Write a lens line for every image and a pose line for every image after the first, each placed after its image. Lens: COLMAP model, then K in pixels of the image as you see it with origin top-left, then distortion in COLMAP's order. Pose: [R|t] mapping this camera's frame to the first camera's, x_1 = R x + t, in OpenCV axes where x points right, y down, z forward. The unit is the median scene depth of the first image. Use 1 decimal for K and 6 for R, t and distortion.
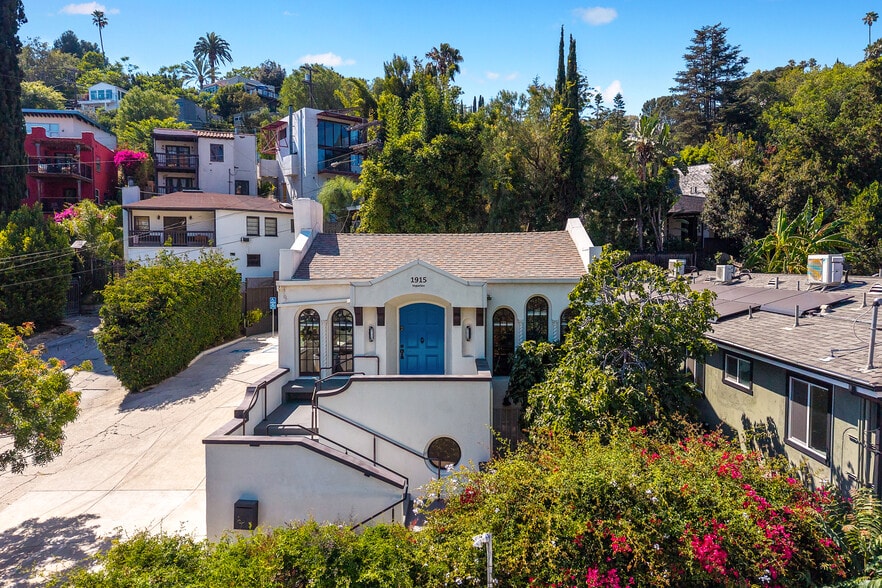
lens RADIAL K [[599.3, 0, 436.0], [0, 599.3, 268.8], [0, 0, 1]] dist [0.007565, -0.000748]
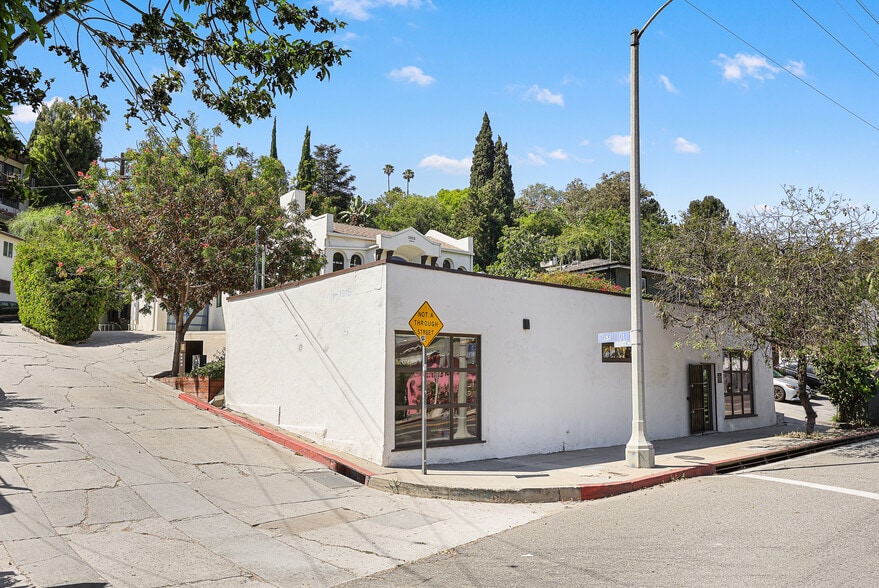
lens RADIAL K [[660.9, 0, 439.5], [0, 660.9, 294.0], [0, 0, 1]] dist [-0.045893, 0.086172]
pose [[0.751253, 0.083847, 0.654667, -0.450490], [0.012670, 0.989883, -0.141319, 0.167575], [-0.659893, 0.114461, 0.742590, -0.189413]]
